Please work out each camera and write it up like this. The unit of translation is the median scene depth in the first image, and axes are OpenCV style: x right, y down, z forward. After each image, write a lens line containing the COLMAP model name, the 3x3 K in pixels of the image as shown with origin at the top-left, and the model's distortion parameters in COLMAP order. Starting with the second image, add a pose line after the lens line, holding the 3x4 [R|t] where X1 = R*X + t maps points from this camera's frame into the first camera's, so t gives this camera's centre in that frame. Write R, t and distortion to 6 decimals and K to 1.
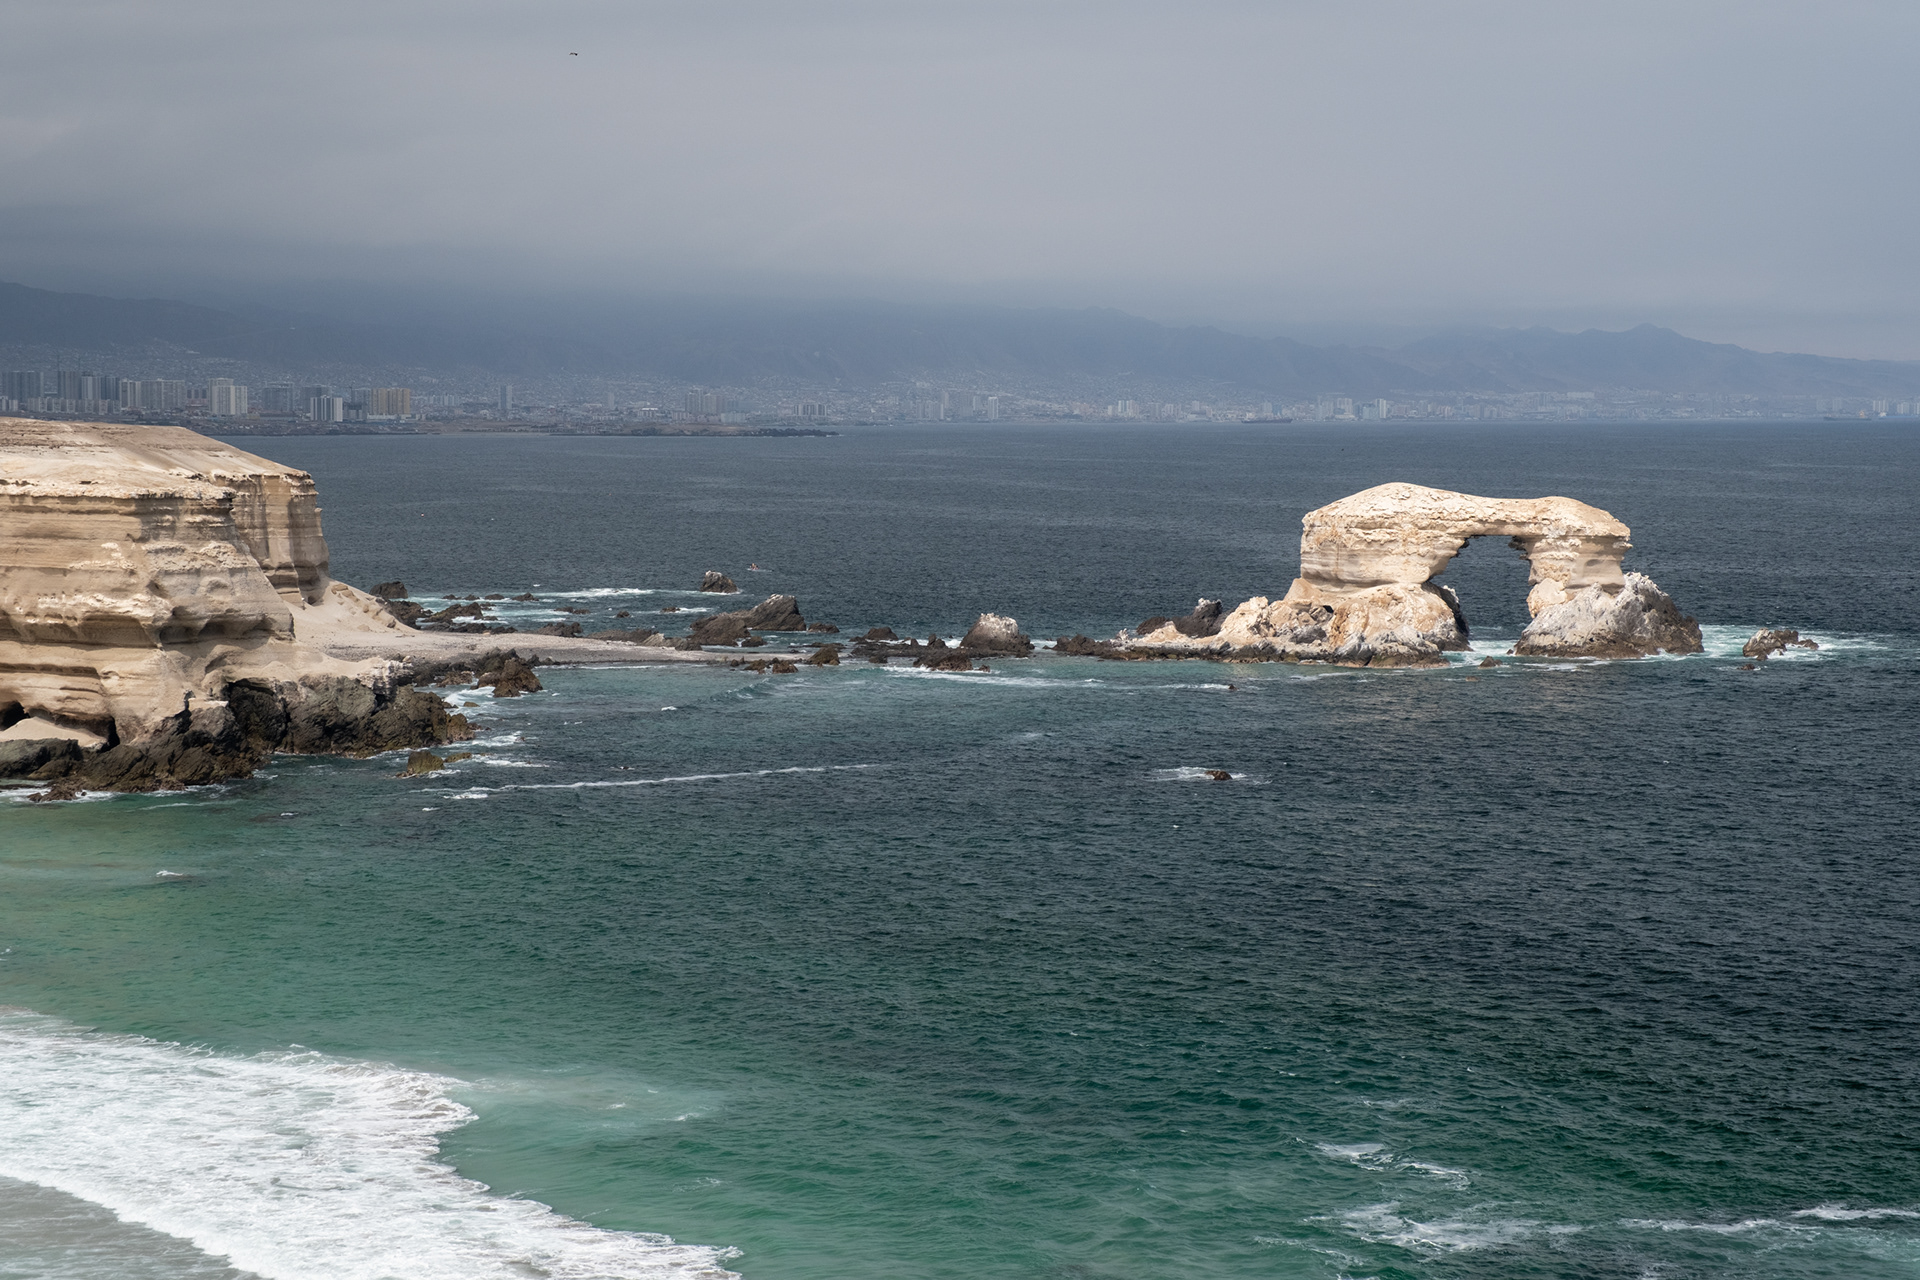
lens RADIAL K [[4352.6, 0, 972.2], [0, 4352.6, 653.5], [0, 0, 1]] dist [0.107741, 0.000000]
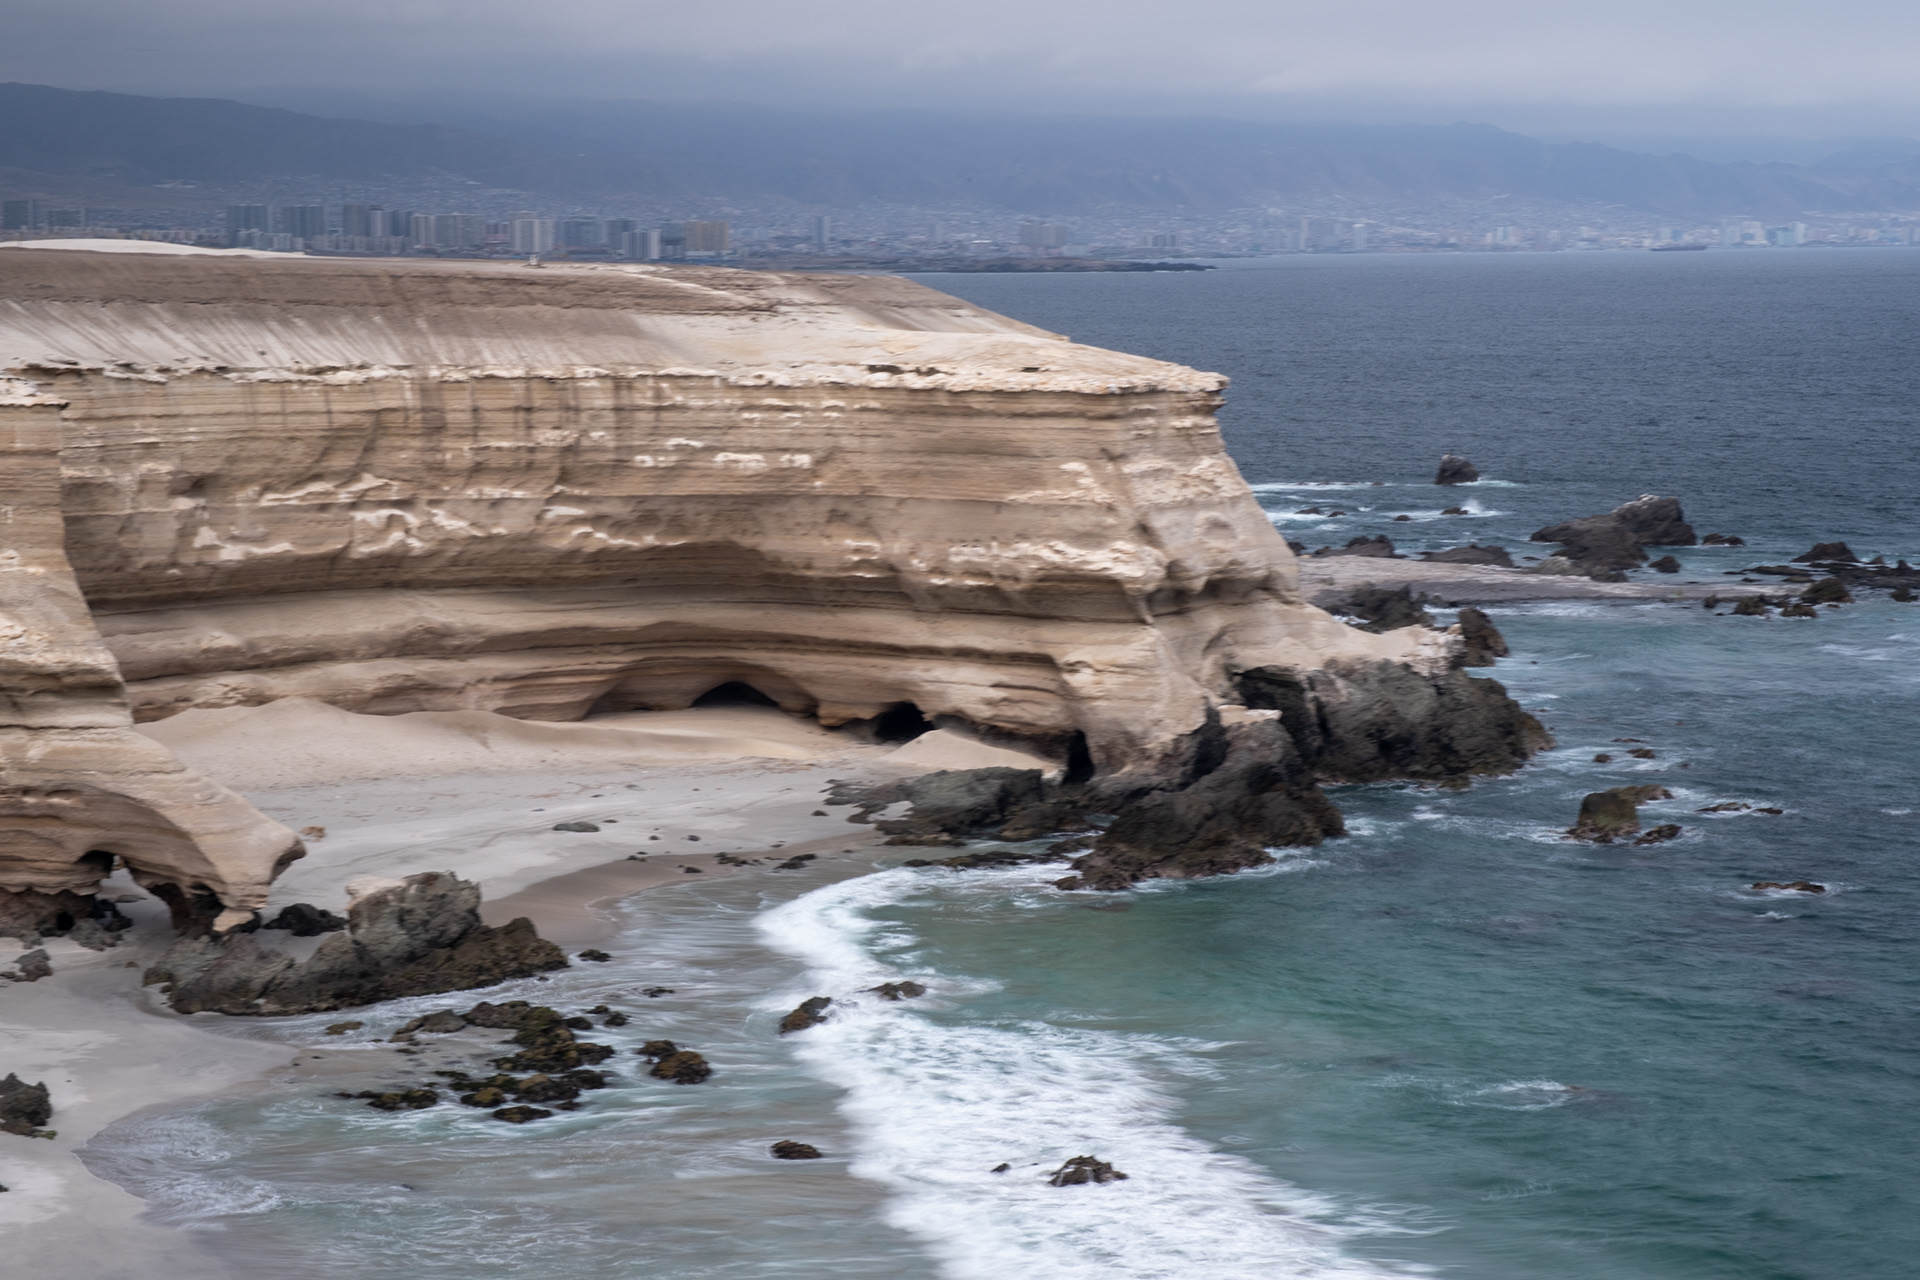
lens RADIAL K [[4372.6, 0, 884.1], [0, 4372.6, 699.7], [0, 0, 1]] dist [0.096607, 0.000000]
pose [[0.999042, -0.003152, -0.043649, -0.194499], [0.005288, 0.998790, 0.048893, -0.021762], [0.043442, -0.049077, 0.997850, 0.343454]]
